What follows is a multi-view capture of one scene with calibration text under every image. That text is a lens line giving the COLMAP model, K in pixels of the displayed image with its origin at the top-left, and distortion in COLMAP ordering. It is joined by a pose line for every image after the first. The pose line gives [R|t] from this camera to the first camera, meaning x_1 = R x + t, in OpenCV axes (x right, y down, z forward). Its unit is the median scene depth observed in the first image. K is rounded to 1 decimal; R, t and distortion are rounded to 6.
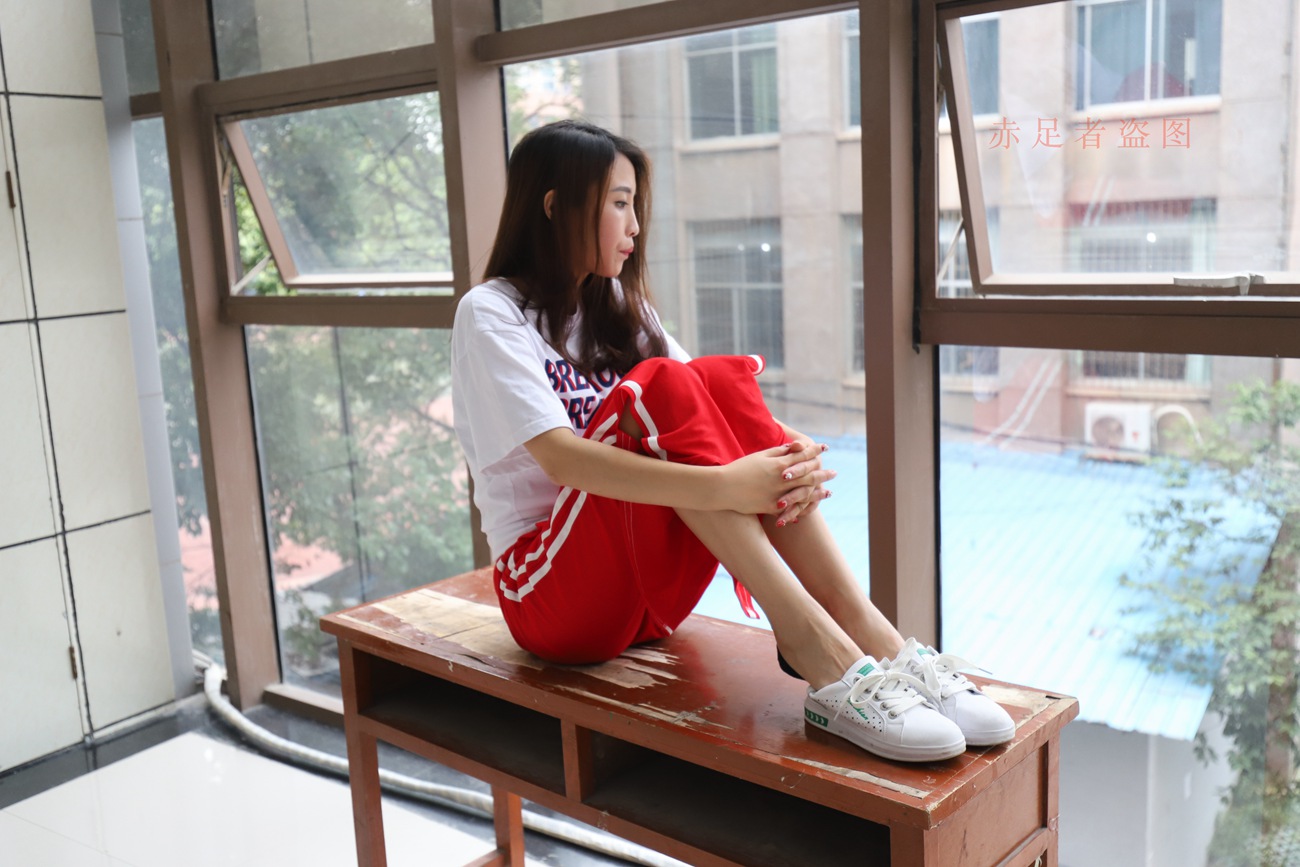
lens RADIAL K [[1252.8, 0, 655.6], [0, 1252.8, 433.7], [0, 0, 1]] dist [-0.001142, 0.007272]
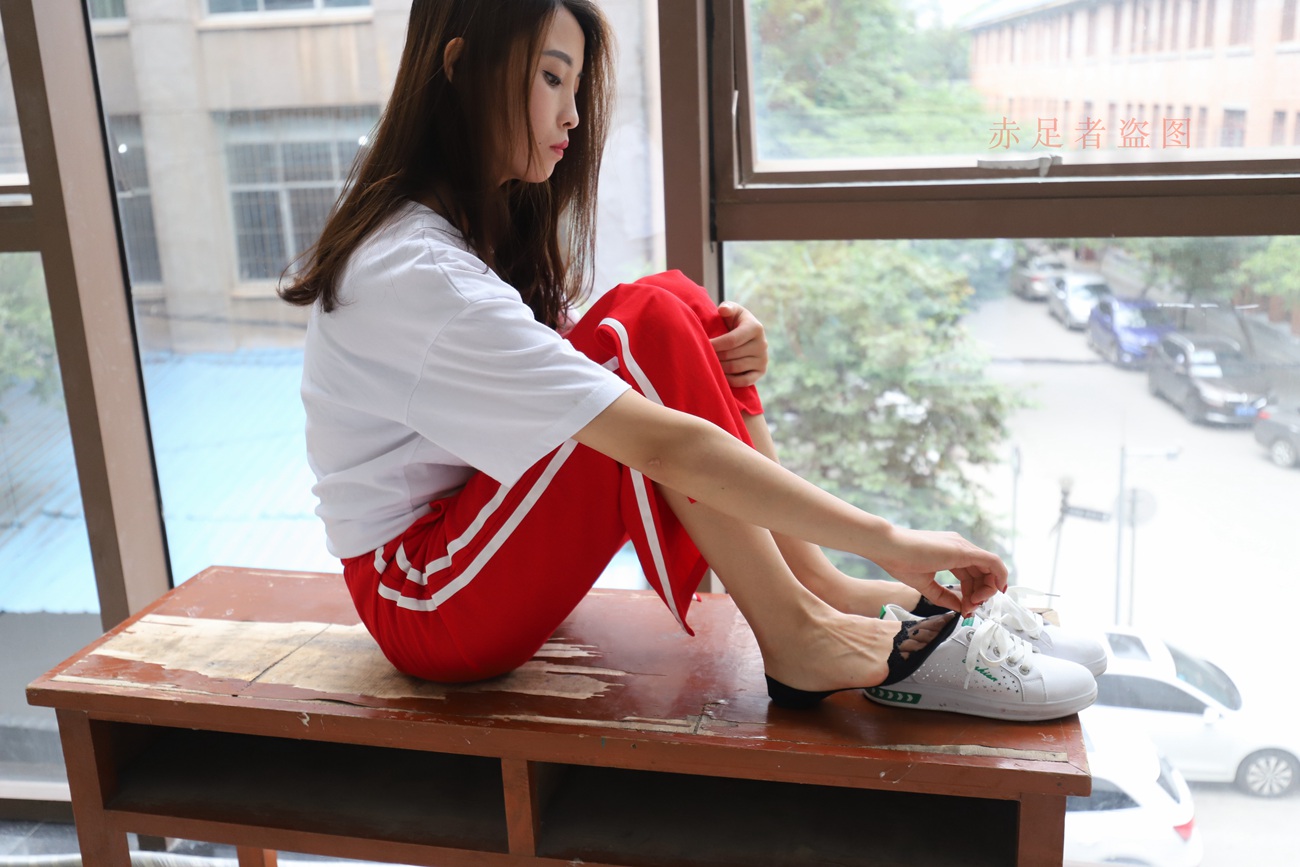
lens RADIAL K [[1251.6, 0, 641.7], [0, 1251.6, 430.4], [0, 0, 1]] dist [0.002049, 0.003292]
pose [[0.876647, -0.116073, 0.466924, -0.151902], [0.081060, 0.992222, 0.094468, -0.015509], [-0.474257, -0.044966, 0.879237, 0.137878]]
